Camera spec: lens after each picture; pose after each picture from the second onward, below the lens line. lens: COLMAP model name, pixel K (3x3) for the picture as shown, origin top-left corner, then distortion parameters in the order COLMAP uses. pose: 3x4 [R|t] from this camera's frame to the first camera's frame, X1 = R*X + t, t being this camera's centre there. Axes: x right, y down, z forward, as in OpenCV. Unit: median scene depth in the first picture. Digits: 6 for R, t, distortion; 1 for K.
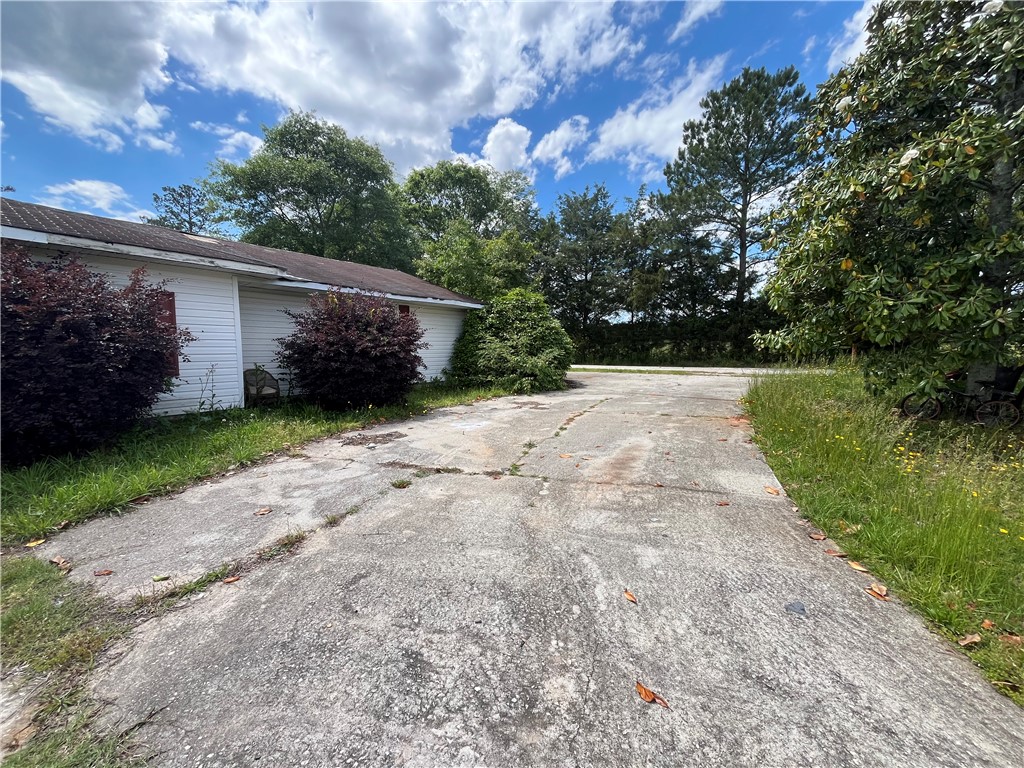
lens RADIAL K [[413.3, 0, 506.2], [0, 413.3, 389.2], [0, 0, 1]] dist [0.000862, 0.000014]
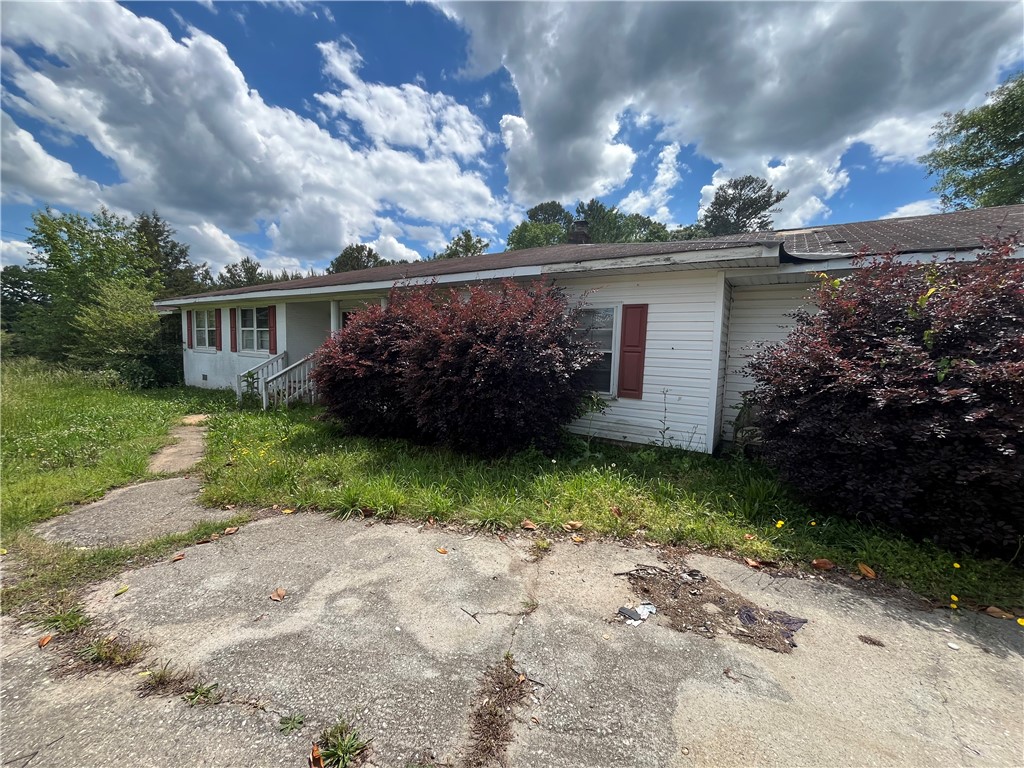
lens RADIAL K [[413.3, 0, 506.5], [0, 413.3, 388.4], [0, 0, 1]] dist [0.000862, 0.000014]
pose [[0.050399, 0.095404, -0.994162, 0.079768], [-0.139958, 0.986279, 0.087552, -0.119820], [0.988874, 0.134728, 0.063060, 0.864246]]
